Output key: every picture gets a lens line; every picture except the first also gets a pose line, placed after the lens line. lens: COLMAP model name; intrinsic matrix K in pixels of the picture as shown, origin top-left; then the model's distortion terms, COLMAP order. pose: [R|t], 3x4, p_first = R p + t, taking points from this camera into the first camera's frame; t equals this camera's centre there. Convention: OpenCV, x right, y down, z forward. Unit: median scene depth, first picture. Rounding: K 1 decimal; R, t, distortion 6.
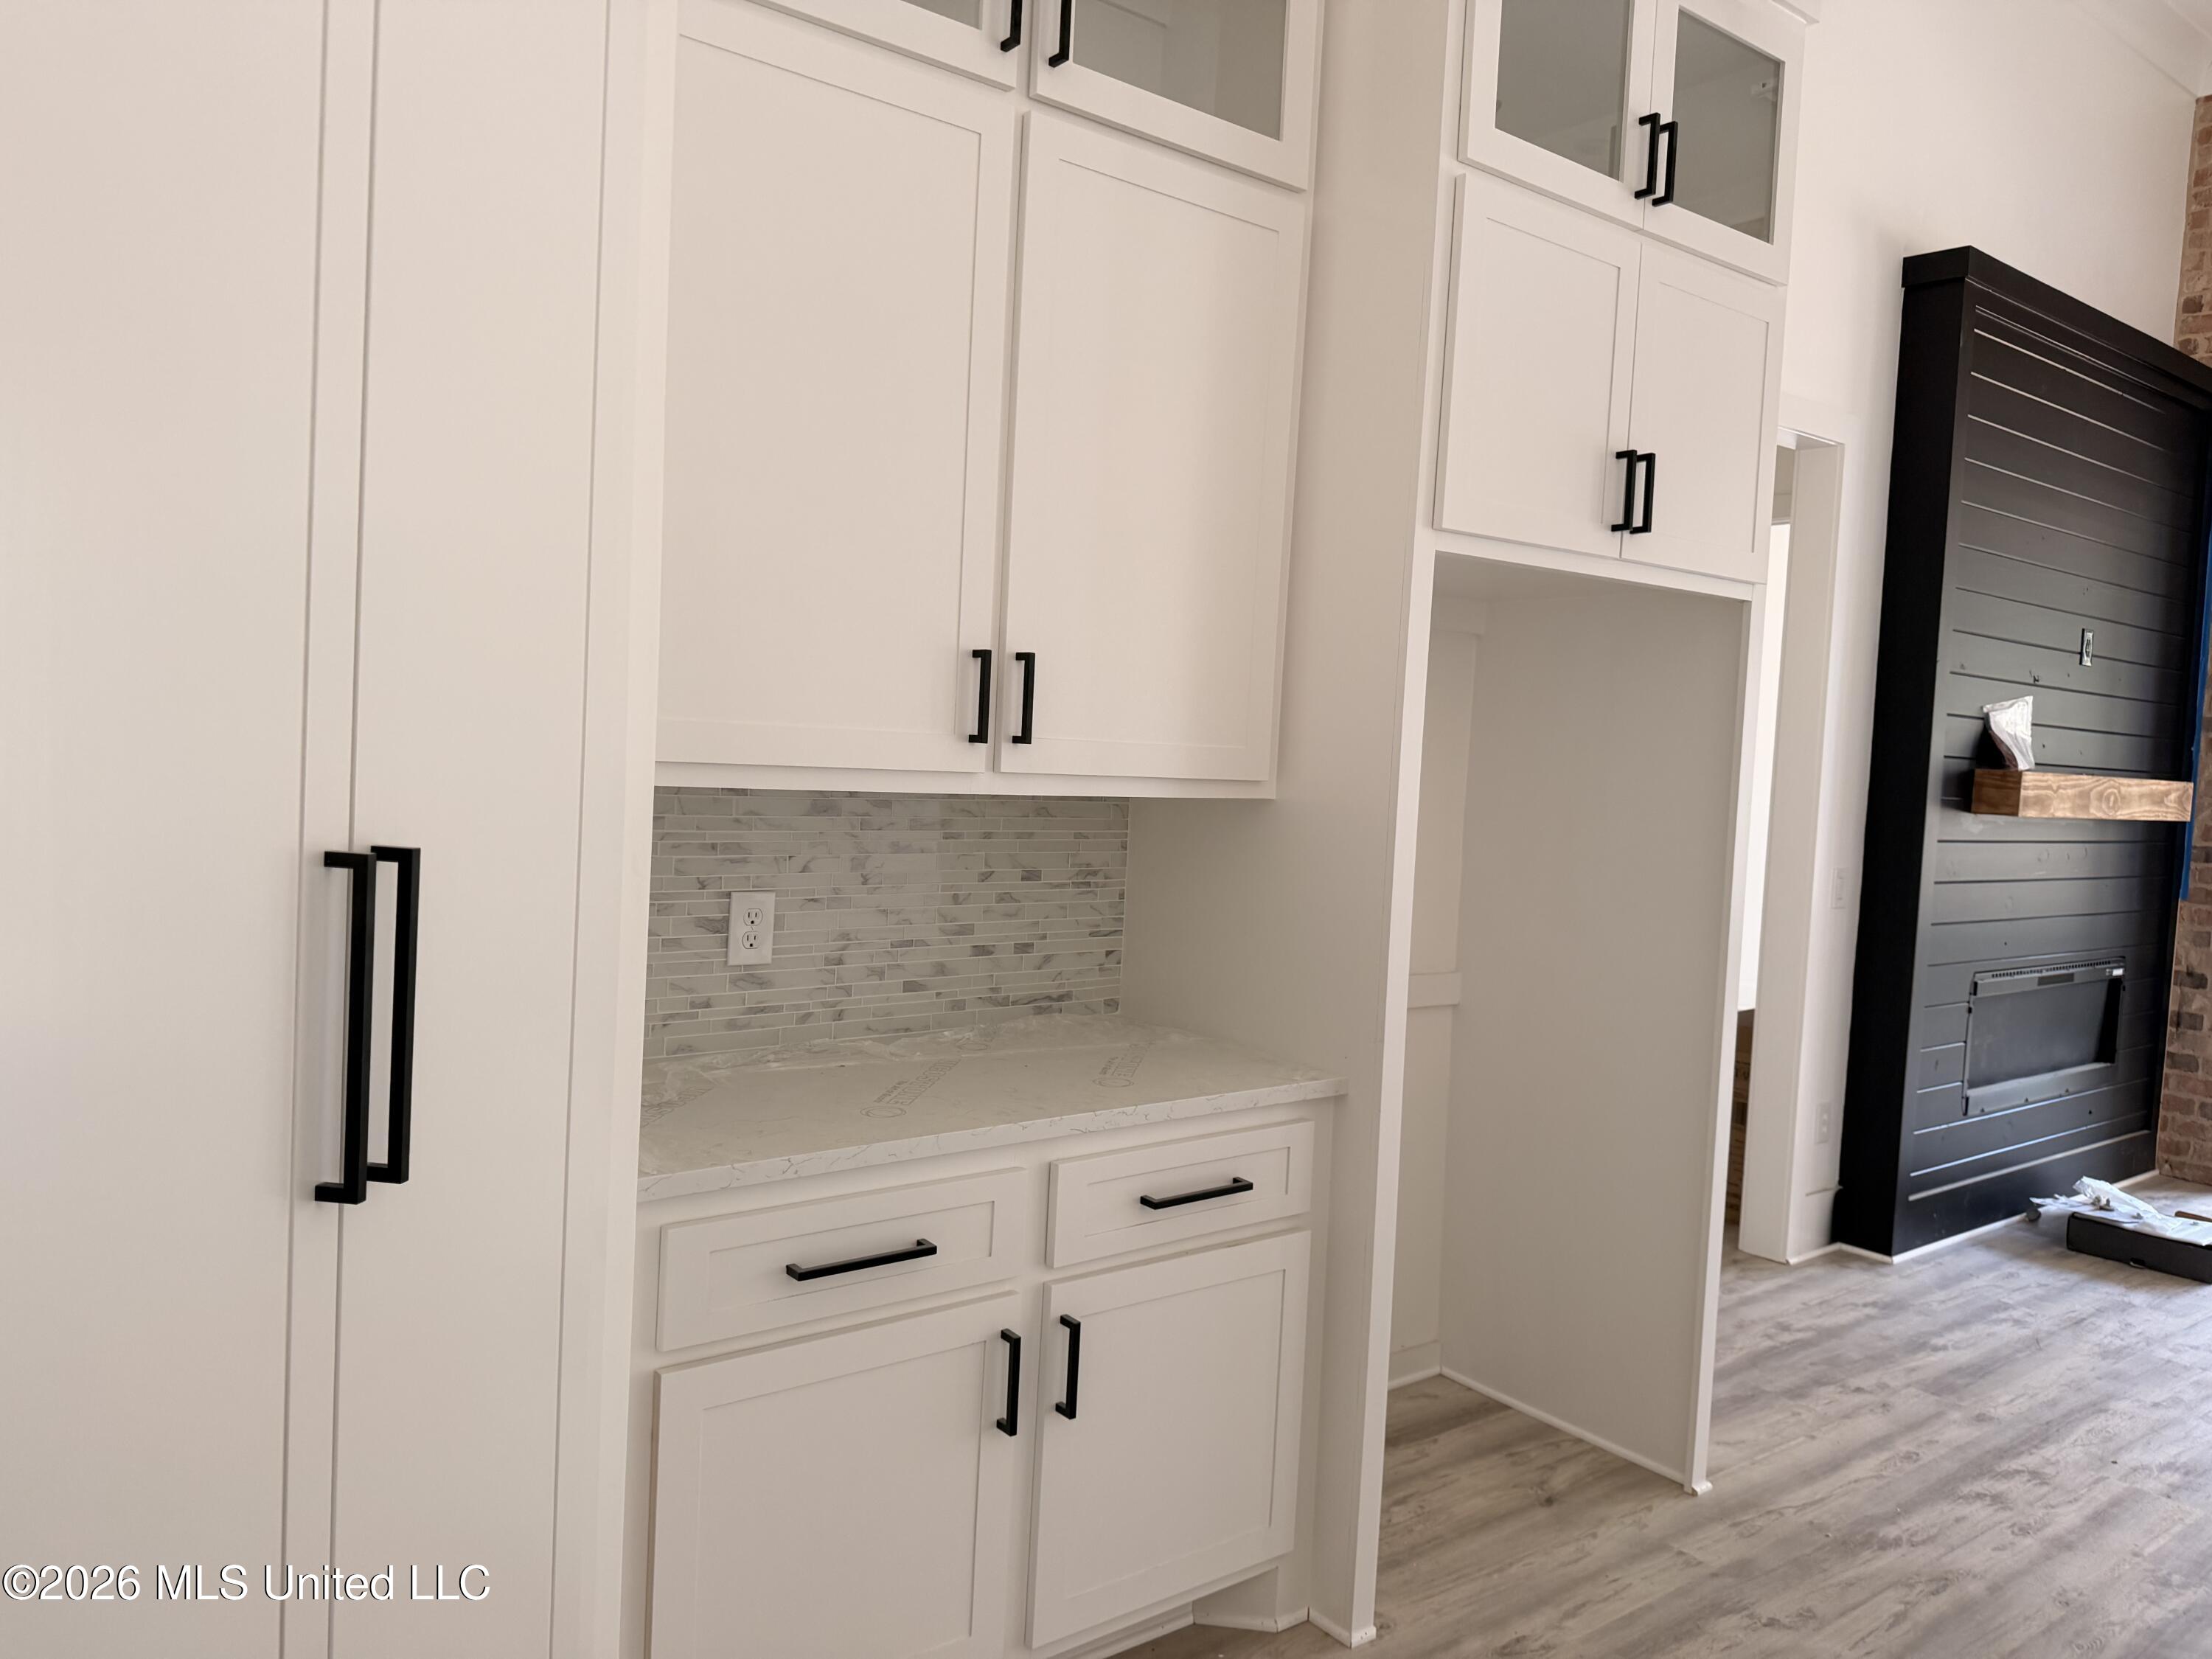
lens RADIAL K [[1551.4, 0, 1134.3], [0, 1551.4, 825.7], [0, 0, 1]] dist [0.087569, -0.098854]
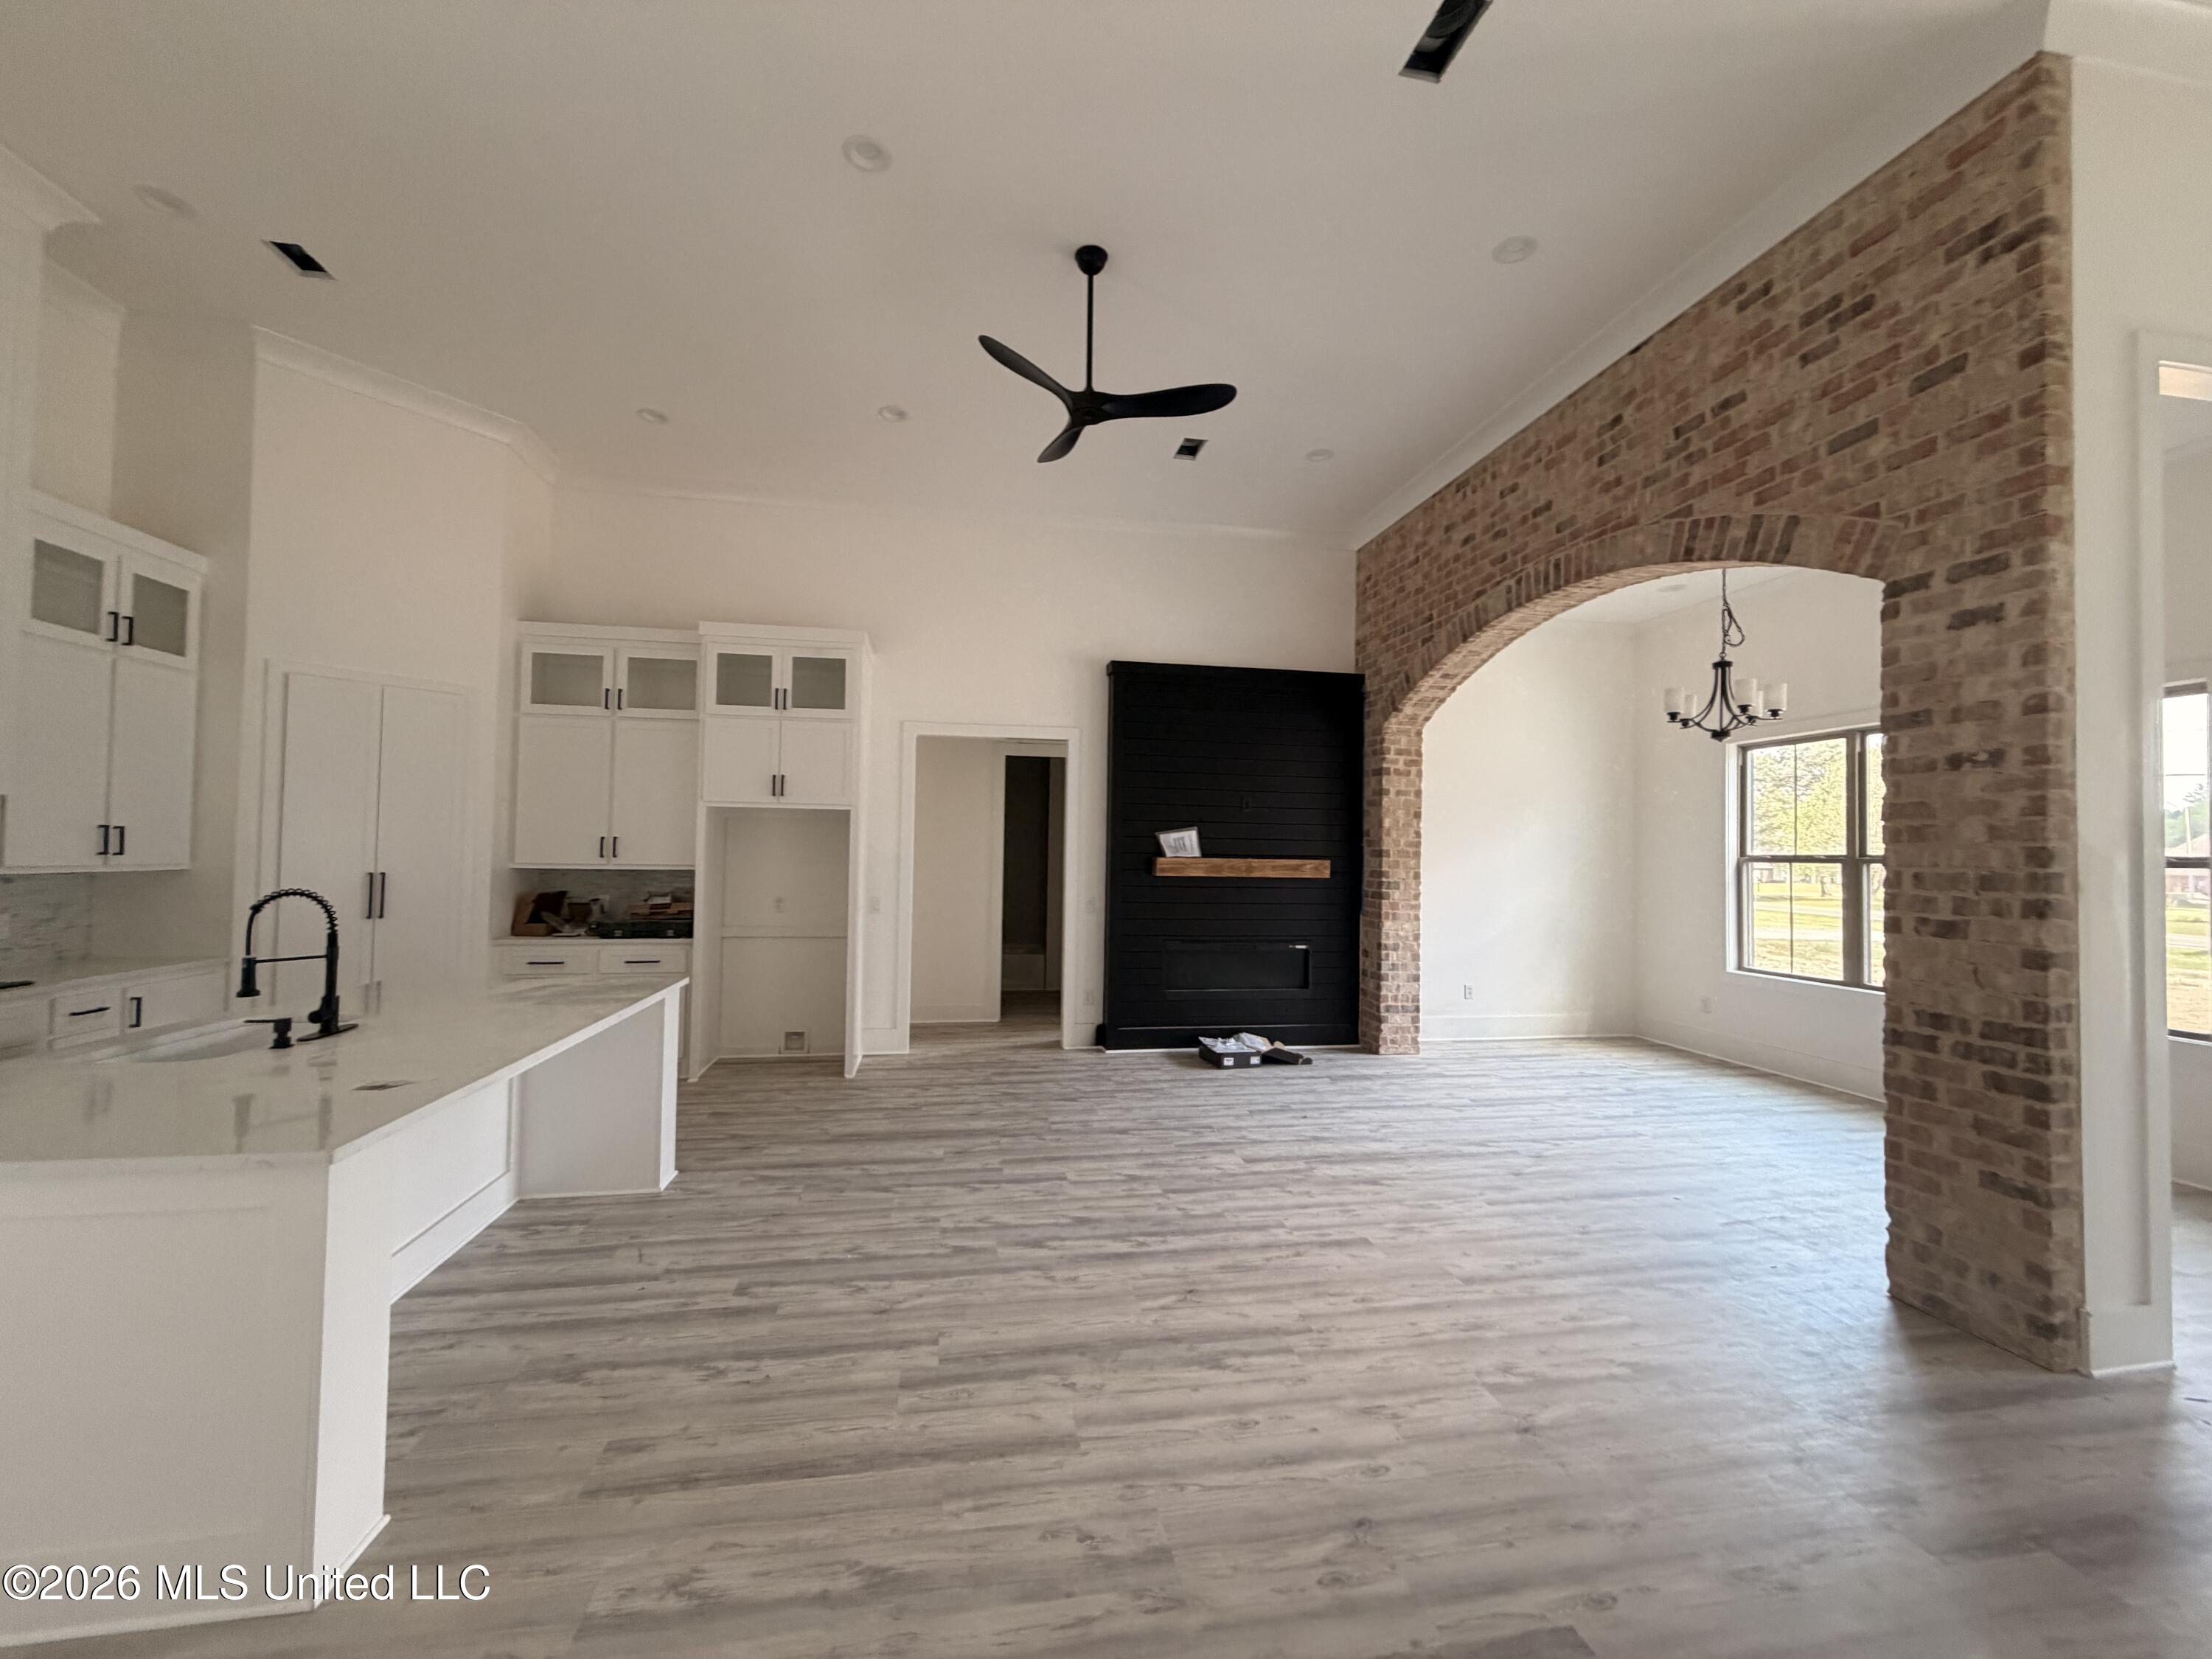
lens RADIAL K [[884.2, 0, 1099.9], [0, 884.2, 831.2], [0, 0, 1]] dist [0.001246, -0.000068]
pose [[0.881274, -0.050107, -0.469942, 0.979775], [0.003985, 0.995116, -0.098632, 0.053096], [0.472589, 0.085049, 0.877169, -0.237767]]
